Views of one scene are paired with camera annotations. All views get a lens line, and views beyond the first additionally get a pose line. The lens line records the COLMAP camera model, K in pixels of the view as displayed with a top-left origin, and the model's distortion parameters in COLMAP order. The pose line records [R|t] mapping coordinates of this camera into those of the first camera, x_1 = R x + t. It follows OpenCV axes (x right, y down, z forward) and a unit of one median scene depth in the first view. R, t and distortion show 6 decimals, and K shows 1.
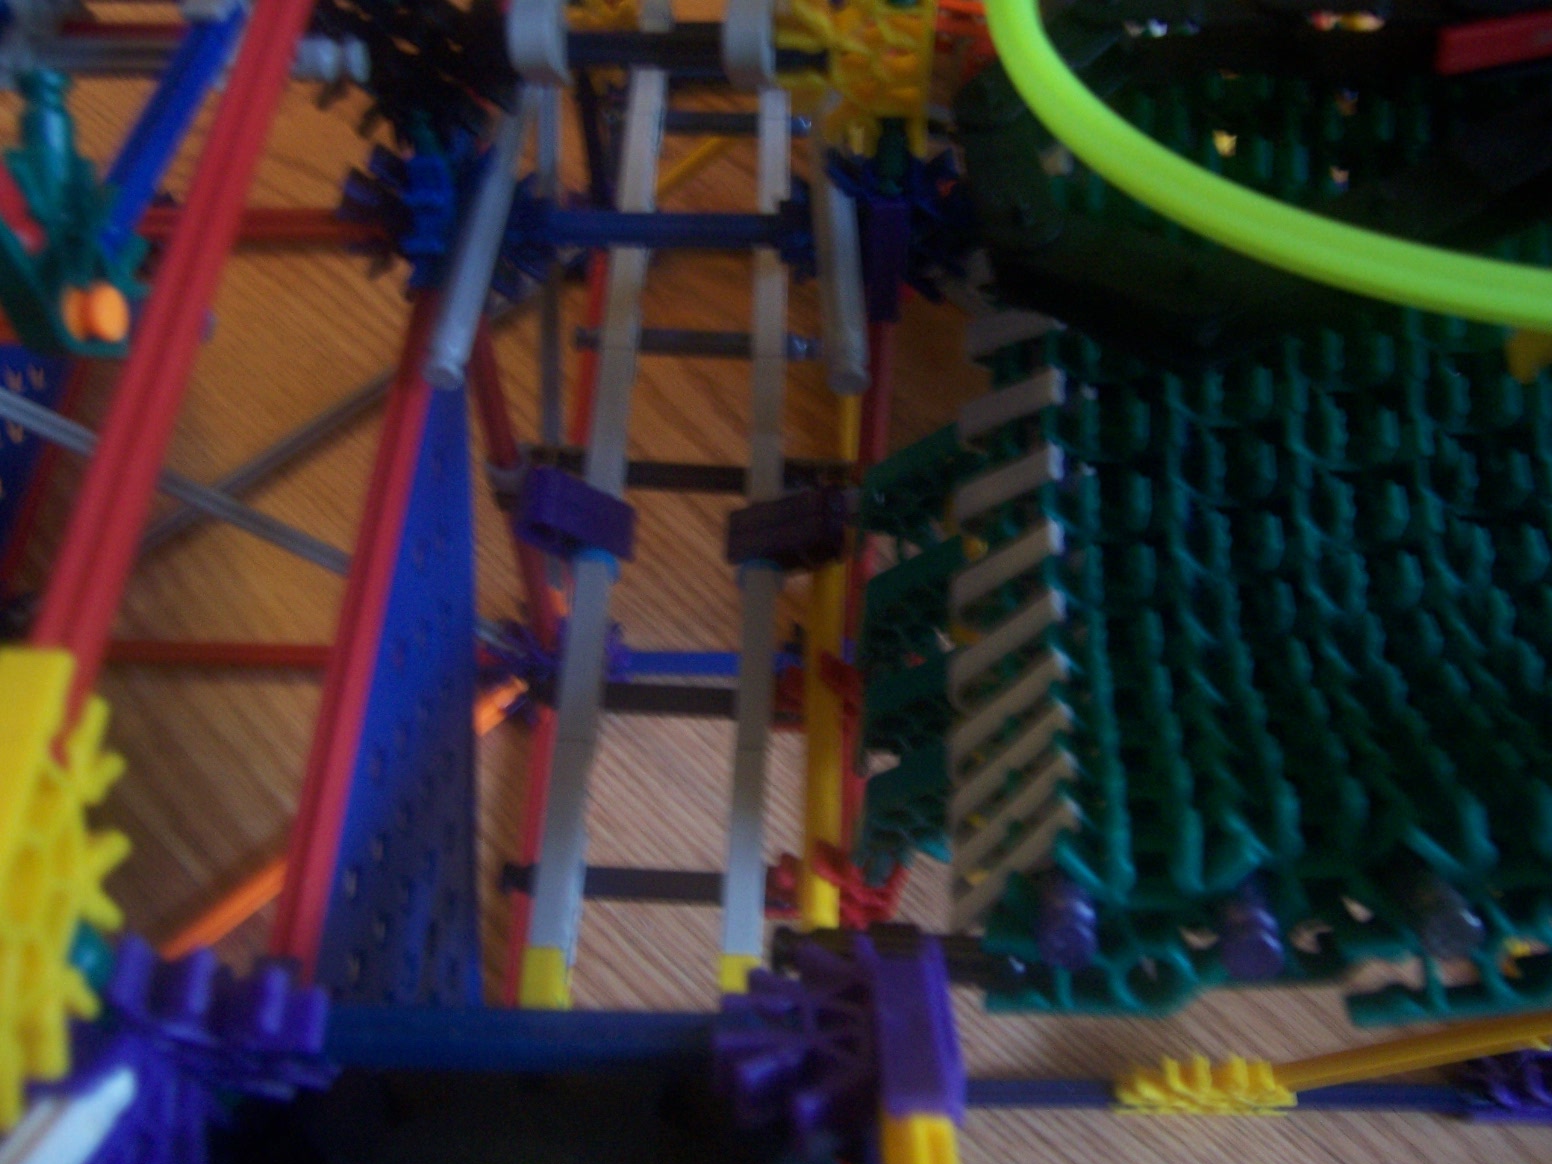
lens RADIAL K [[1526.8, 0, 772.9], [0, 1526.8, 522.4], [0, 0, 1]] dist [0.010864, 0.009809]
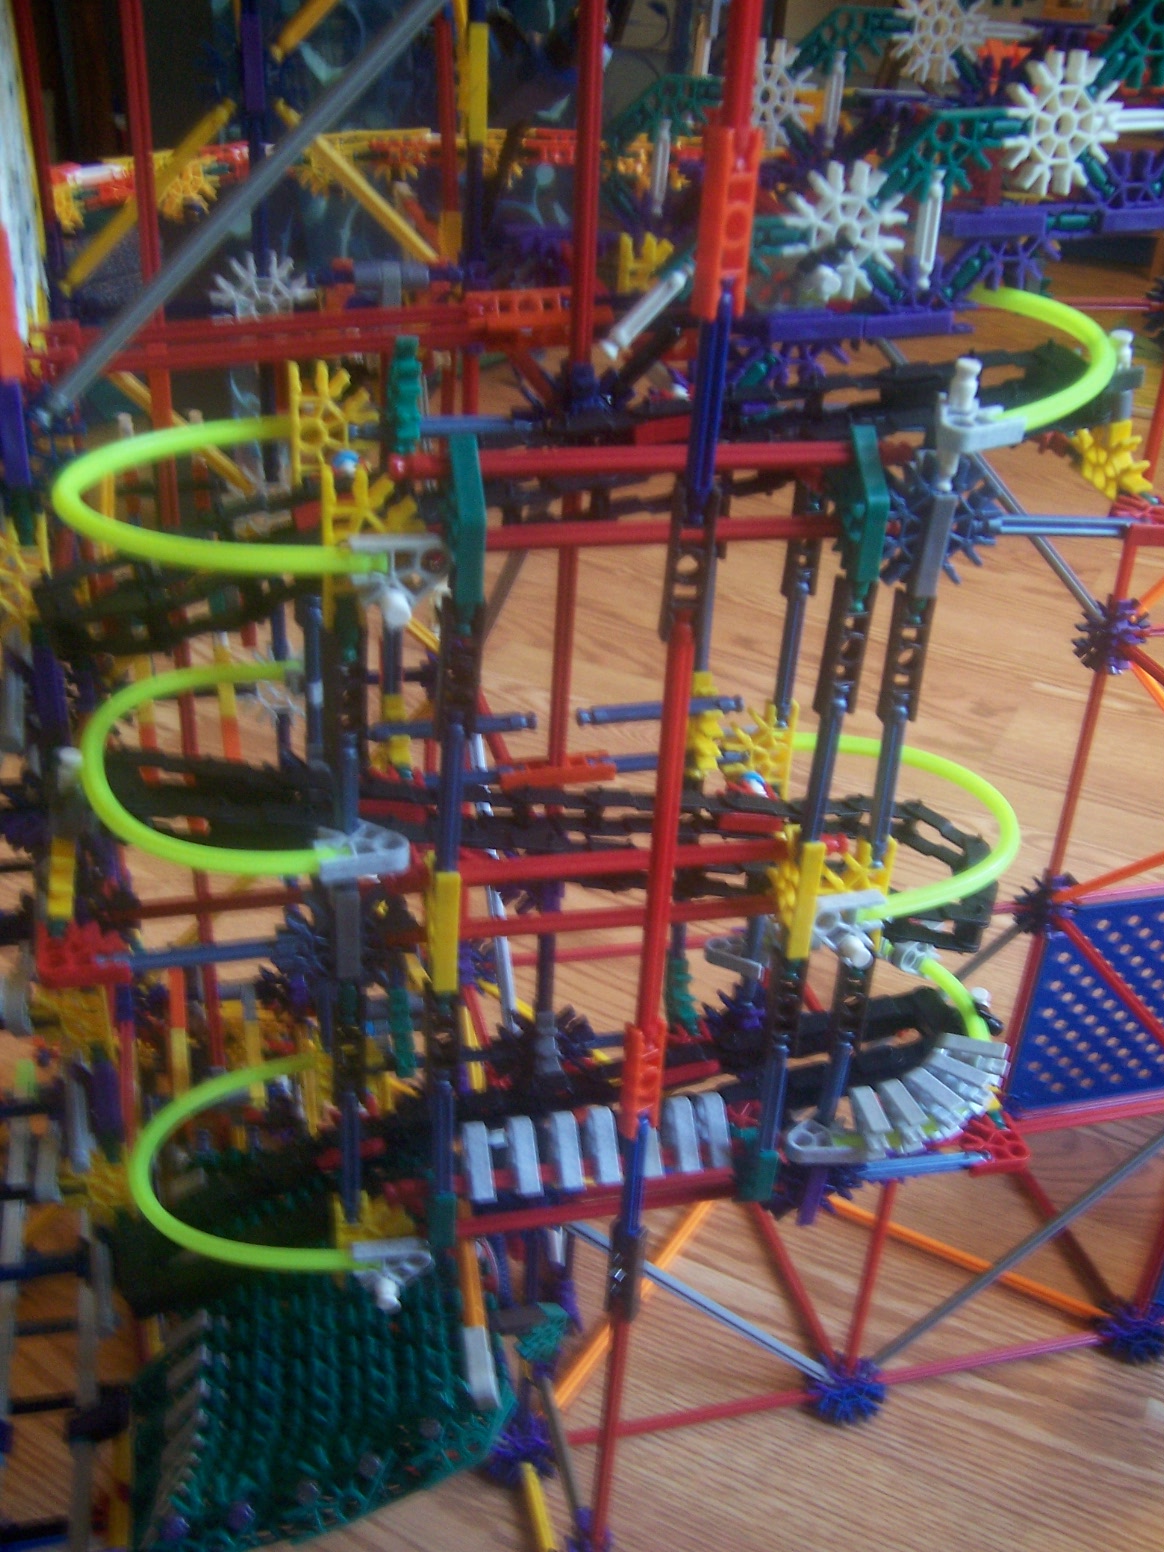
lens RADIAL K [[1499.7, 0, 582.0], [0, 1499.7, 776.0], [0, 0, 1]] dist [-0.011189, -0.006376]
pose [[0.954043, -0.090740, 0.285601, 0.142561], [0.201851, 0.899004, -0.388649, 0.143714], [-0.221490, 0.428437, 0.876004, -1.262430]]
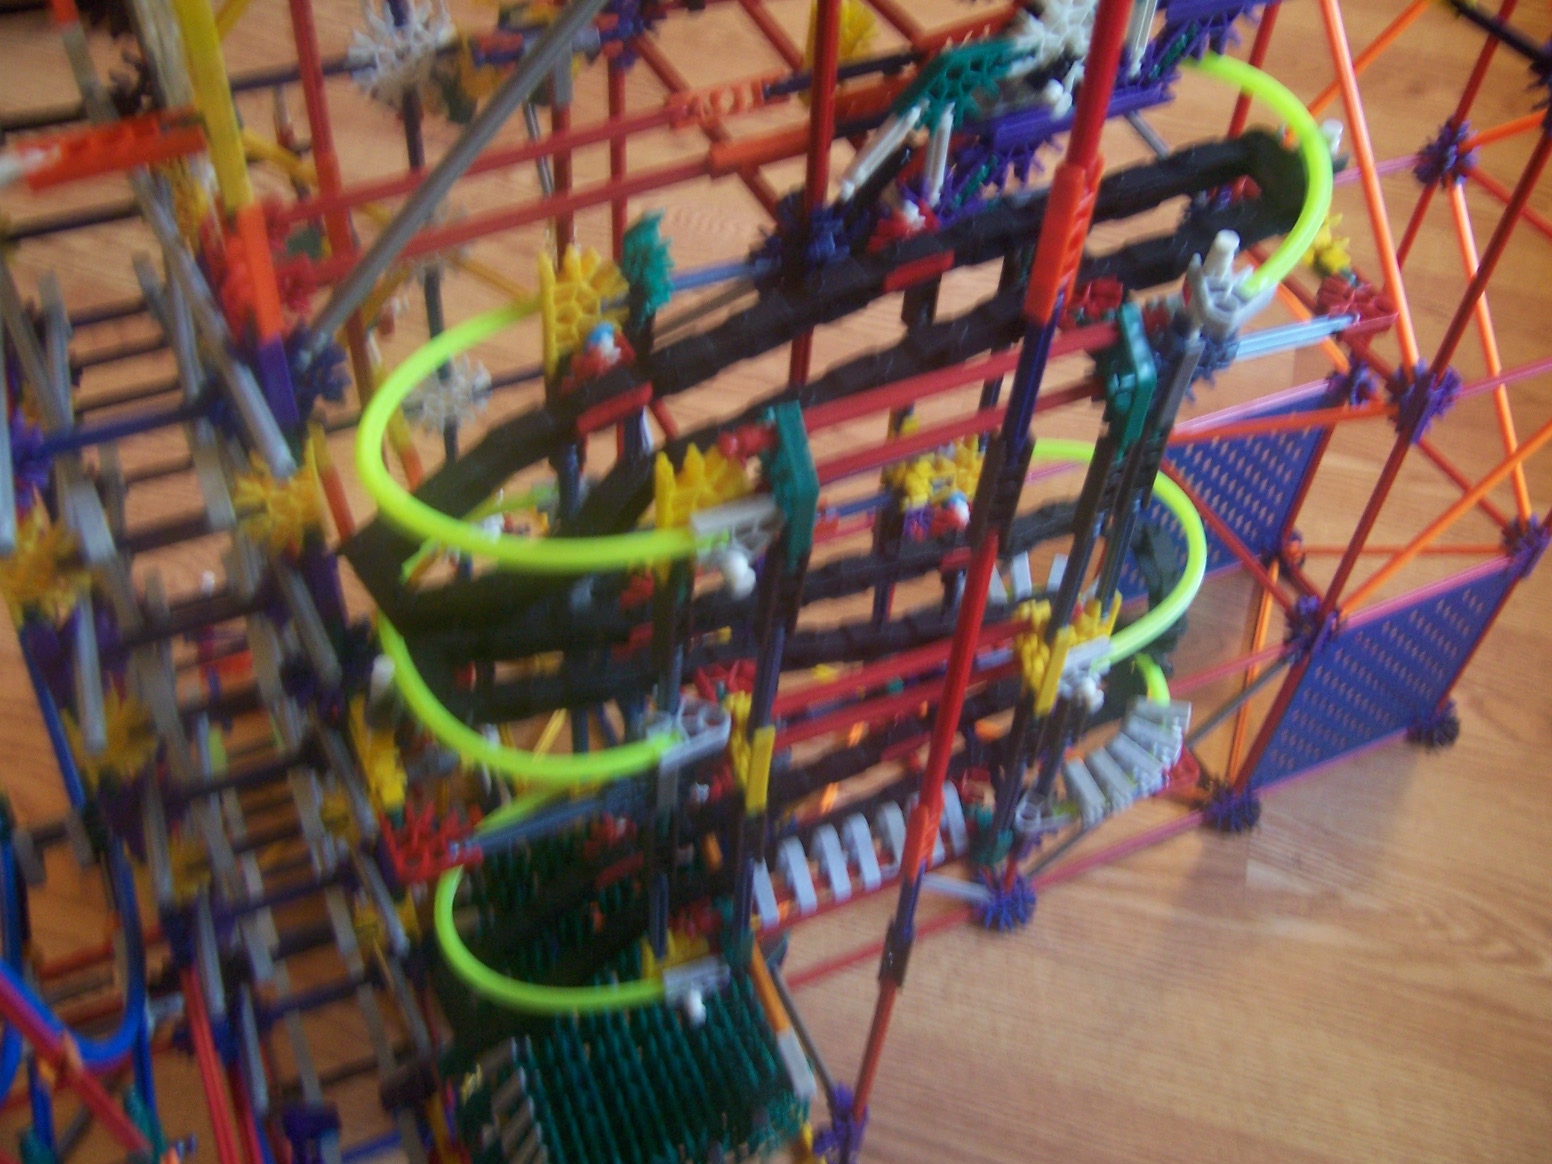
lens RADIAL K [[1526.8, 0, 772.9], [0, 1526.8, 522.4], [0, 0, 1]] dist [0.010864, 0.009809]
pose [[0.881826, -0.288898, 0.372722, -0.114342], [0.338712, 0.937947, -0.074355, -0.465236], [-0.328112, 0.191814, 0.924959, -1.473658]]
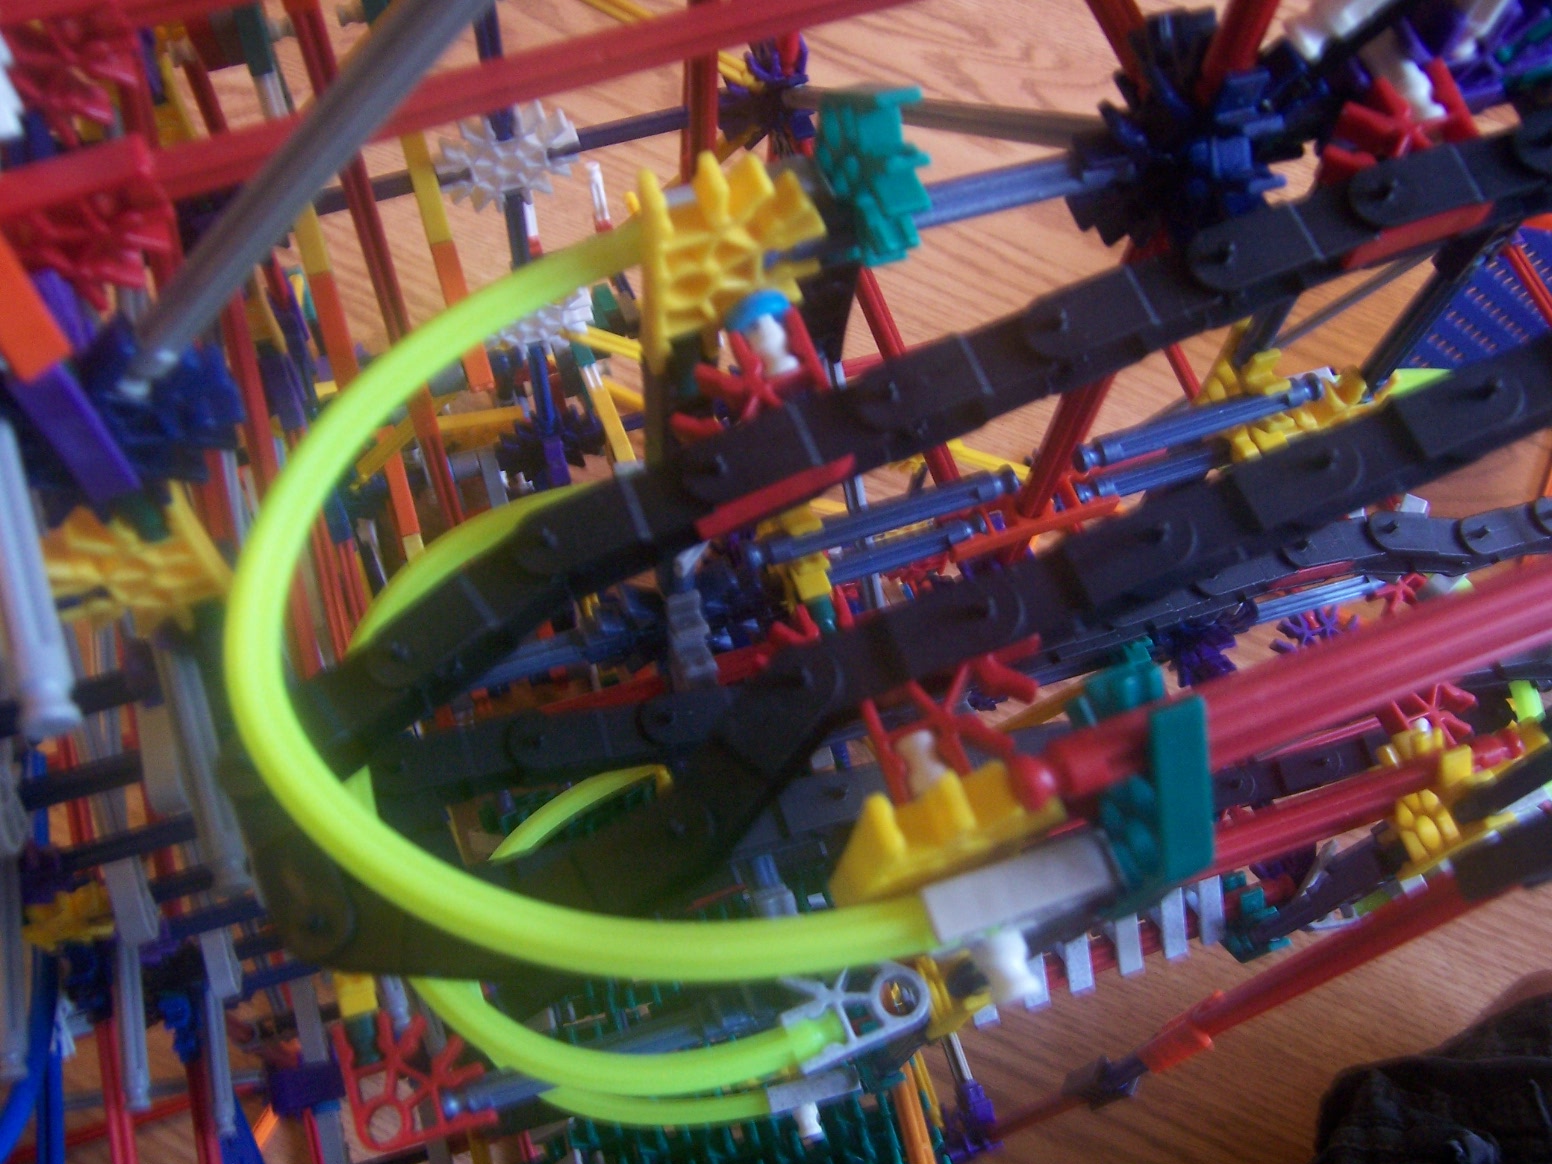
lens RADIAL K [[1499.7, 0, 776.0], [0, 1499.7, 582.0], [0, 0, 1]] dist [-0.011189, -0.006376]
pose [[0.933180, -0.295259, 0.204931, 0.197346], [0.243827, 0.938992, 0.242573, -0.895379], [-0.264051, -0.176397, 0.948241, -0.701090]]
